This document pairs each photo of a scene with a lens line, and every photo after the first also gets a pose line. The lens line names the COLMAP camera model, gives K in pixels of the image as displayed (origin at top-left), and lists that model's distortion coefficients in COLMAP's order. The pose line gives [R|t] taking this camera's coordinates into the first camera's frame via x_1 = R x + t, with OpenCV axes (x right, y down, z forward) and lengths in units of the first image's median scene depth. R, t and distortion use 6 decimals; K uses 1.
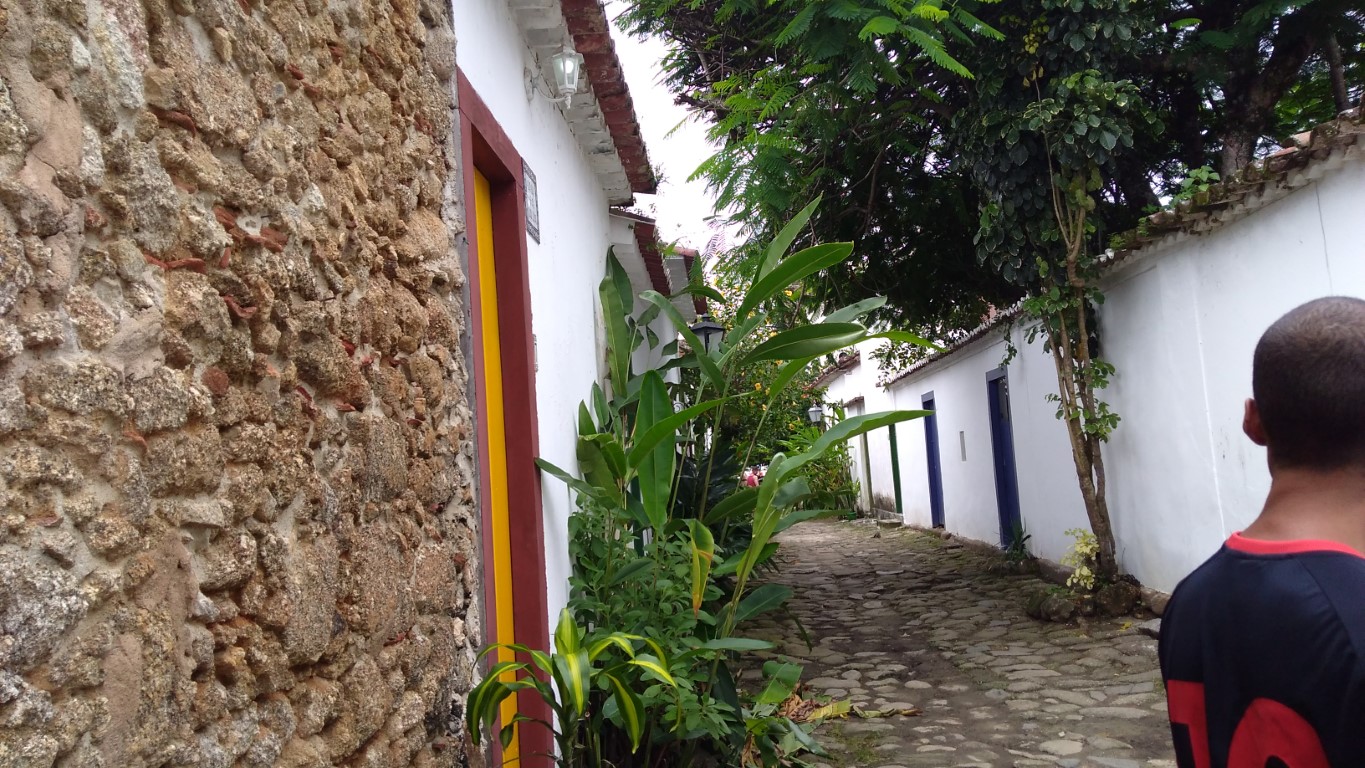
lens RADIAL K [[1082.7, 0, 677.9], [0, 1082.7, 379.9], [0, 0, 1]] dist [0.096470, -0.131960]
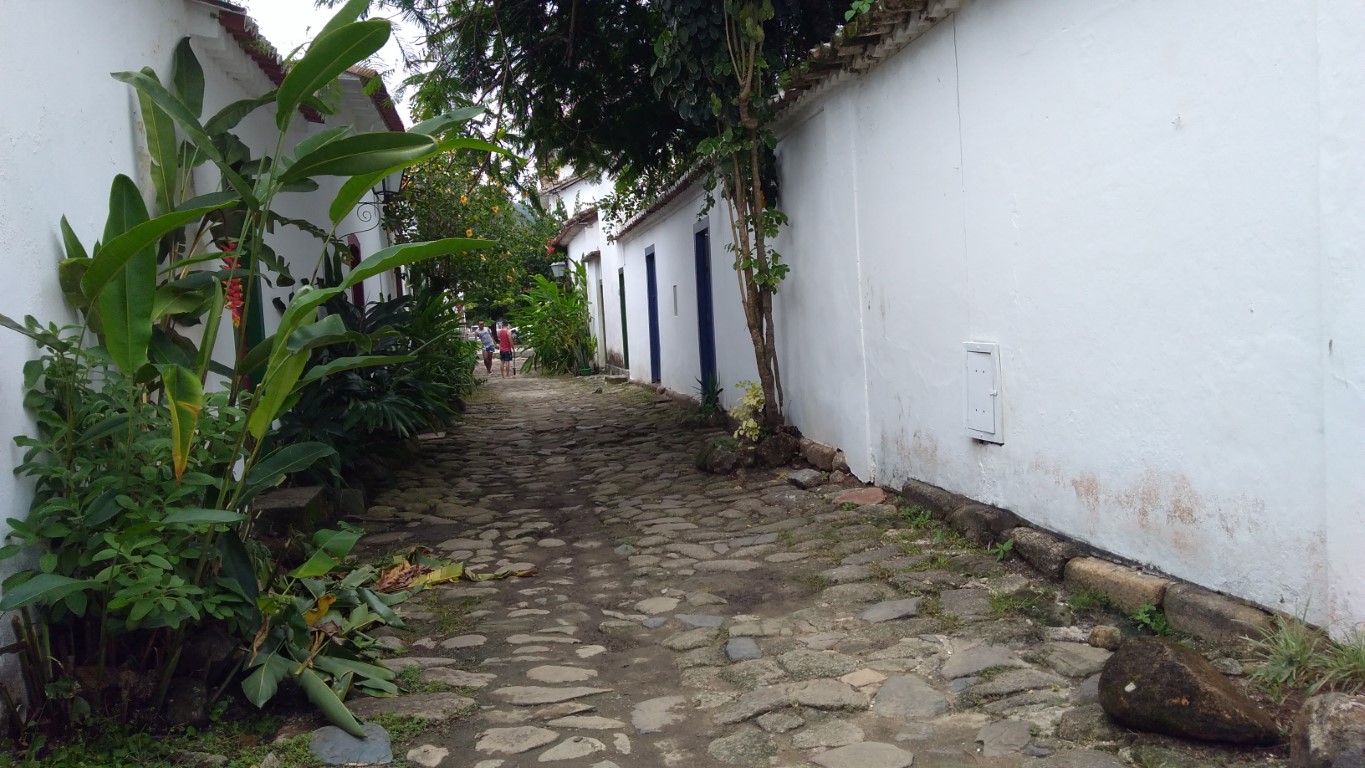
lens RADIAL K [[1082.7, 0, 677.9], [0, 1082.7, 379.9], [0, 0, 1]] dist [0.096470, -0.131960]
pose [[0.977648, 0.002973, 0.210225, 0.106777], [-0.030318, 0.991443, 0.126972, 0.013598], [-0.208049, -0.130508, 0.969373, 0.070472]]
